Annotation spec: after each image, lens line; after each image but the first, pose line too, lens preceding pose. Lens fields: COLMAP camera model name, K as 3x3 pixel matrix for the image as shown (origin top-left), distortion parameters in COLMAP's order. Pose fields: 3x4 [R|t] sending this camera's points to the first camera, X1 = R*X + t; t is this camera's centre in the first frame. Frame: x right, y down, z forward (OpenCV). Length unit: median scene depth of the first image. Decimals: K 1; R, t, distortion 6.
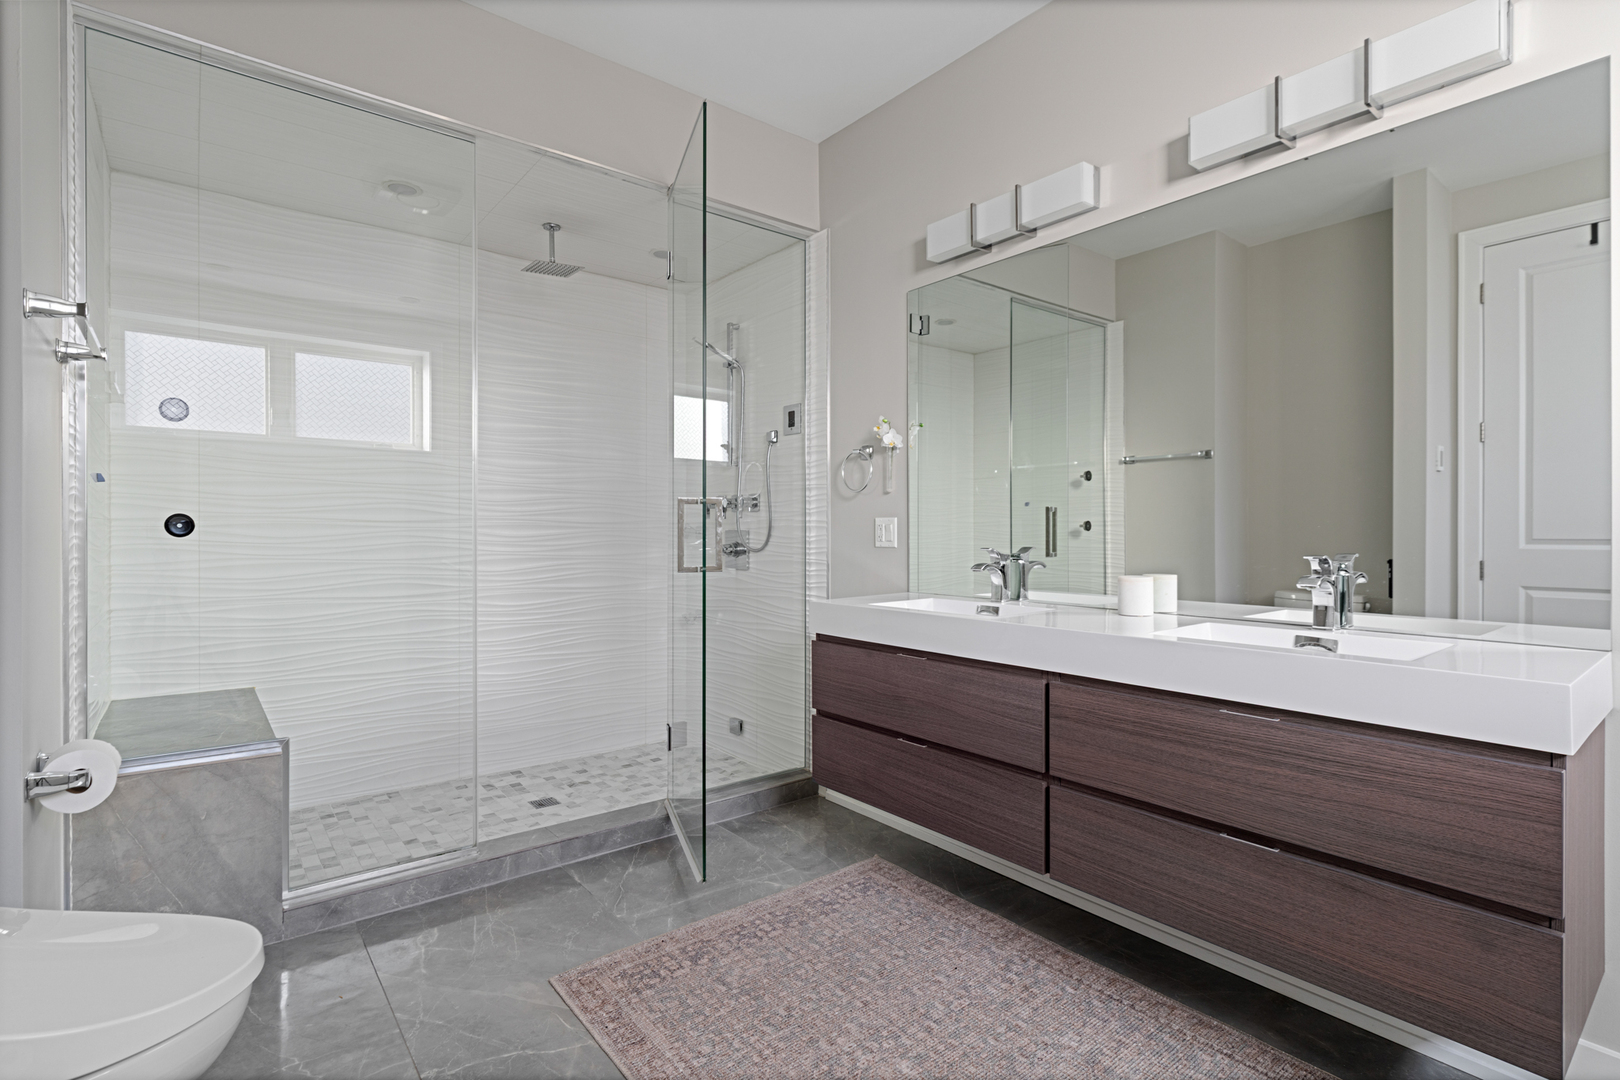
lens RADIAL K [[768.8, 0, 810.8], [0, 768.8, 534.7], [0, 0, 1]] dist [0.000109, -0.000051]
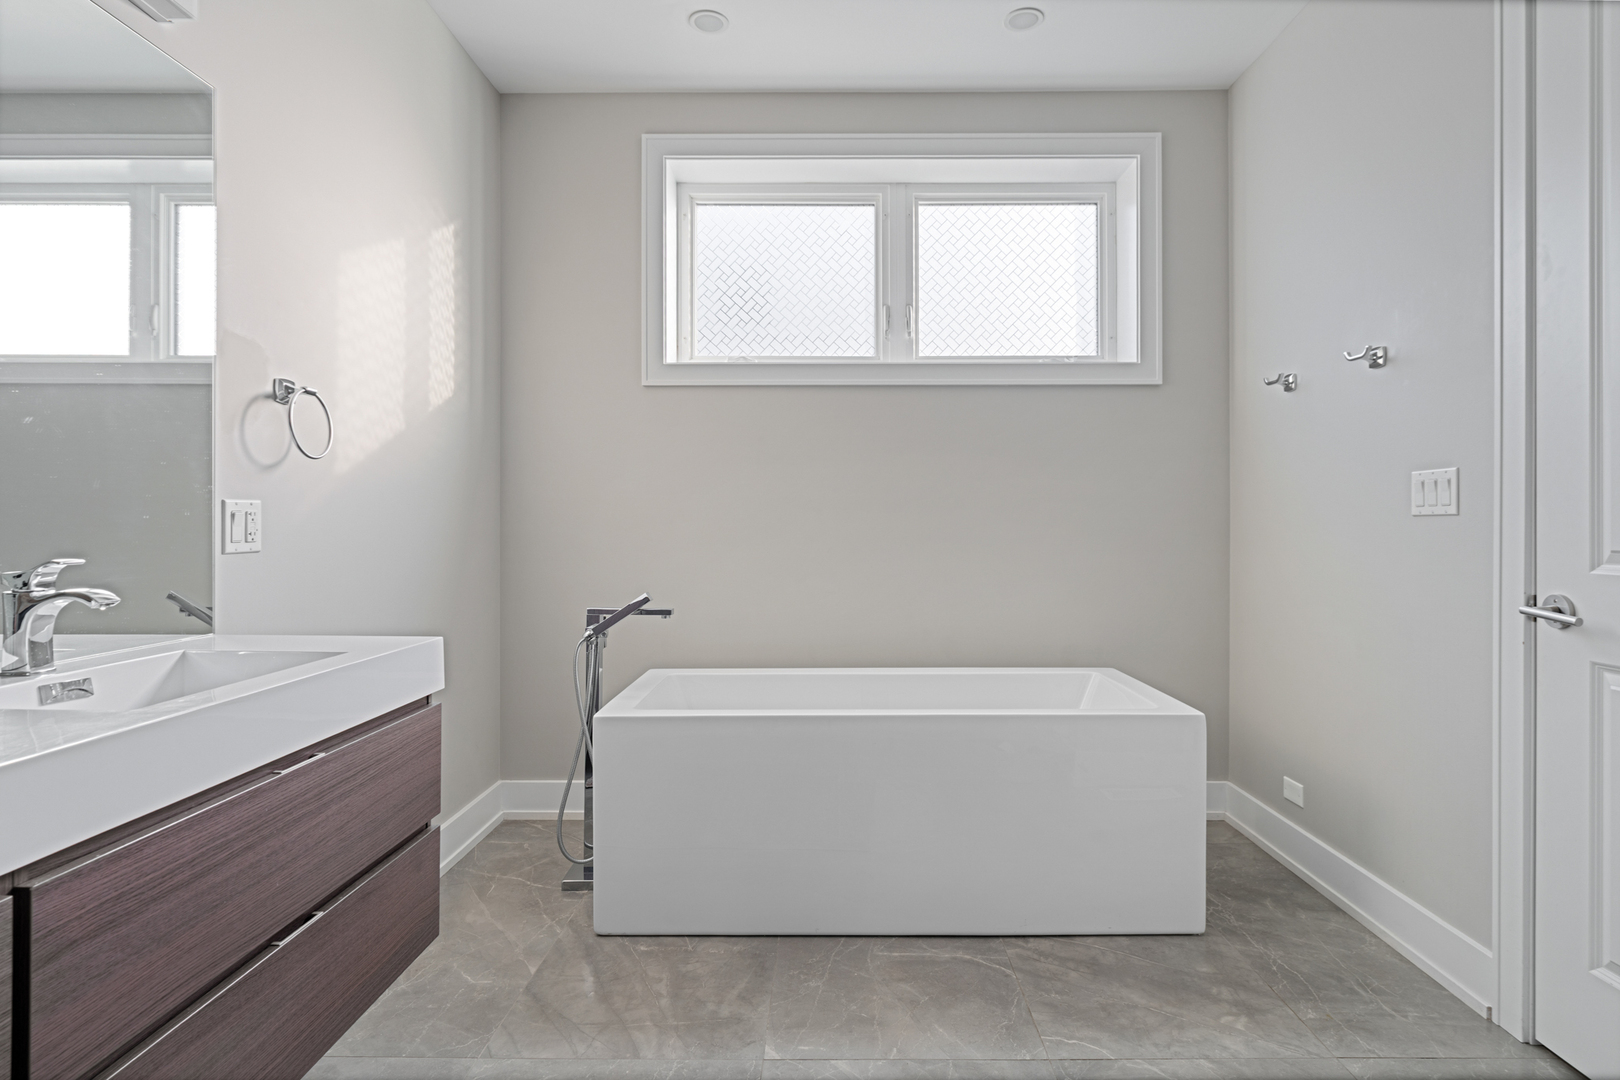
lens RADIAL K [[873.7, 0, 808.6], [0, 873.7, 534.9], [0, 0, 1]] dist [0.000108, -0.000054]
pose [[-0.783256, -0.002717, 0.621694, -0.361023], [0.000943, 0.999984, 0.005558, 0.000883], [-0.621699, 0.004940, -0.783241, 1.316114]]
